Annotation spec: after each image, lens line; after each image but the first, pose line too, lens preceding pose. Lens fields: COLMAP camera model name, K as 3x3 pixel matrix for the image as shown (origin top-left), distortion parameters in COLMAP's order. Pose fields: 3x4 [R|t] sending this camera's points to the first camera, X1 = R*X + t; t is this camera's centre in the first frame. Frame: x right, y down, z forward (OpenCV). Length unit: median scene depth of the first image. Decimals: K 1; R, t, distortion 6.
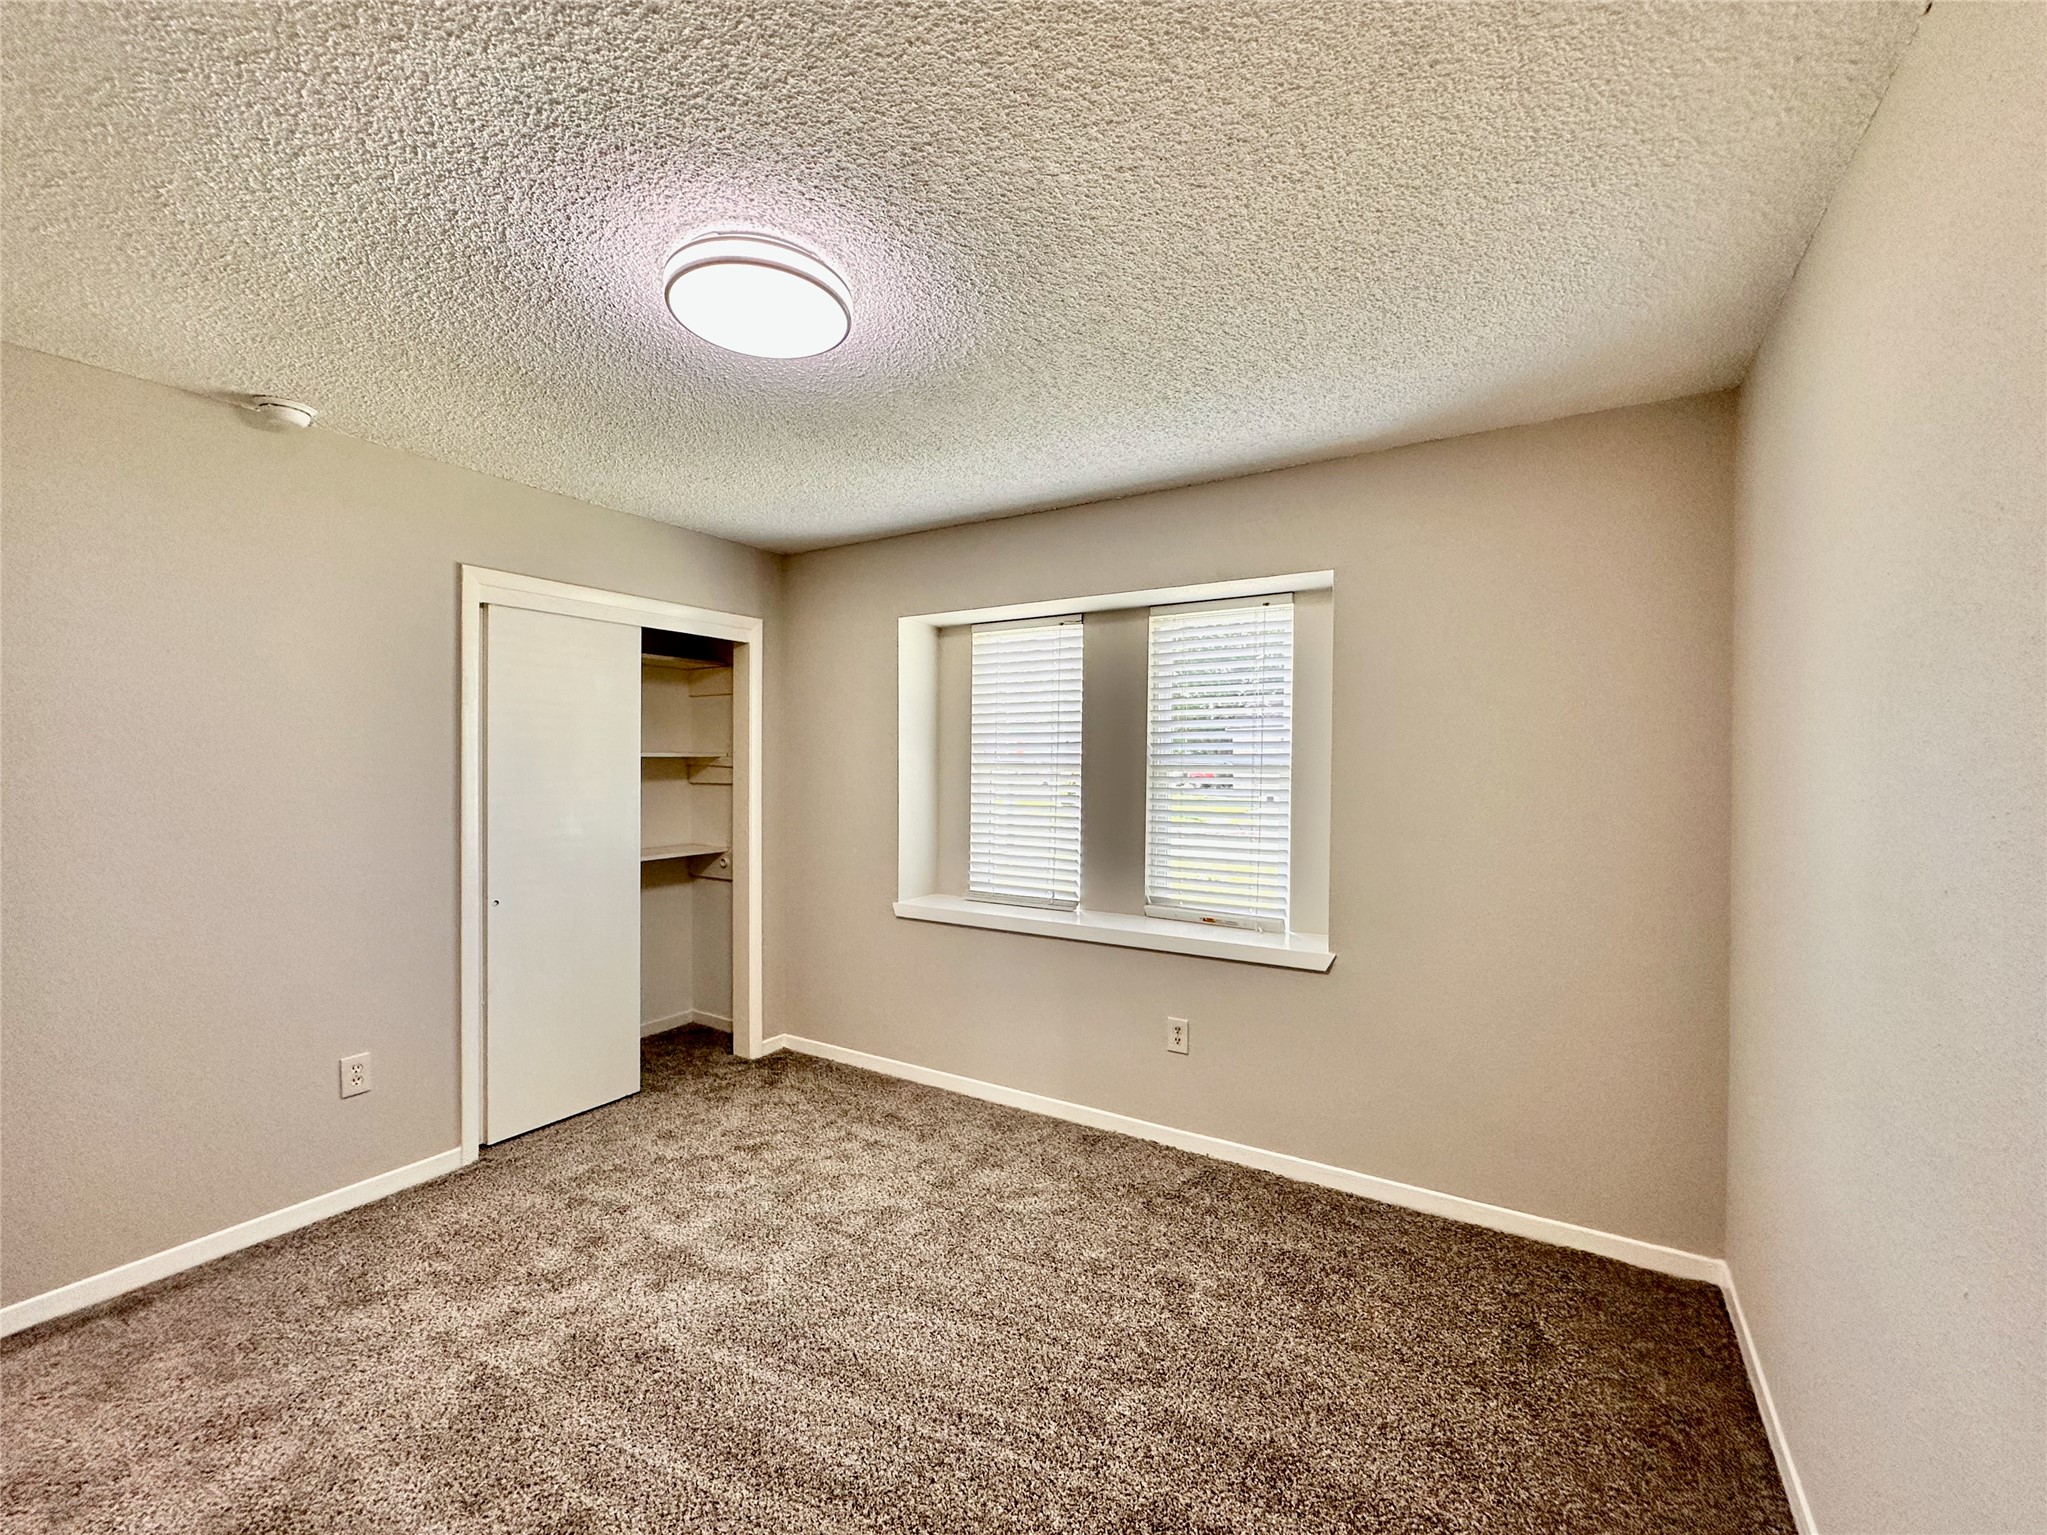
lens RADIAL K [[832.7, 0, 1011.8], [0, 832.7, 772.8], [0, 0, 1]] dist [-0.000114, 0.001066]
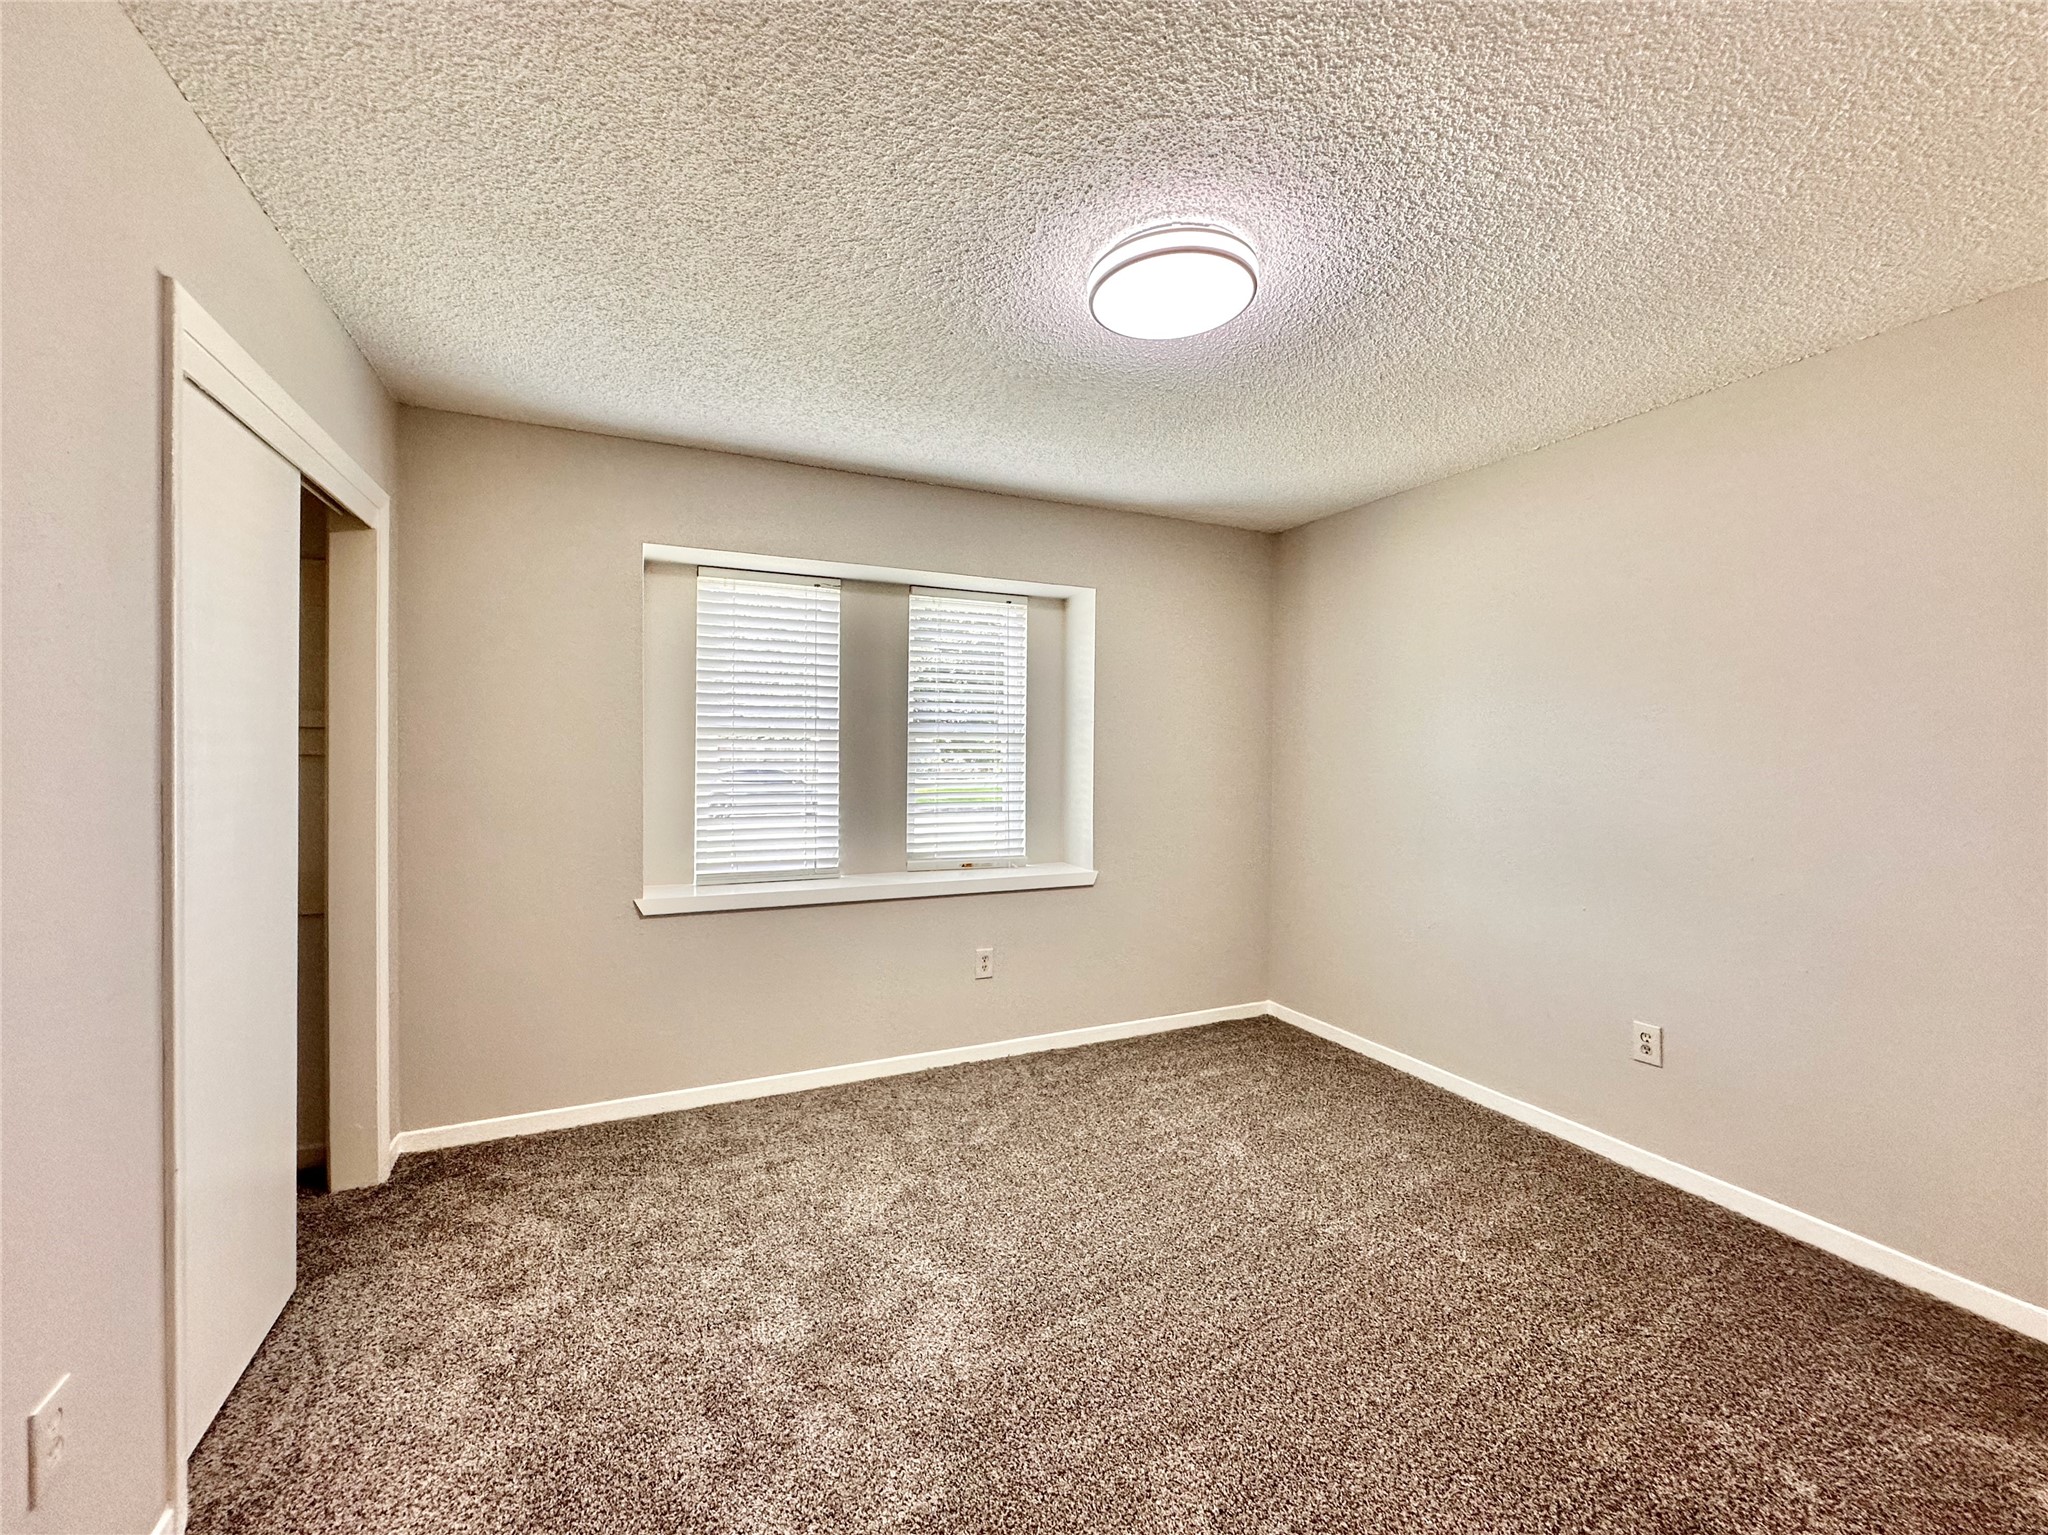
lens RADIAL K [[807.4, 0, 1055.9], [0, 807.4, 756.9], [0, 0, 1]] dist [0.002248, 0.000161]
pose [[0.558353, -0.009866, 0.829545, -0.732839], [0.002736, 0.999946, 0.010050, 0.016541], [-0.829599, -0.003342, 0.558350, 0.310323]]
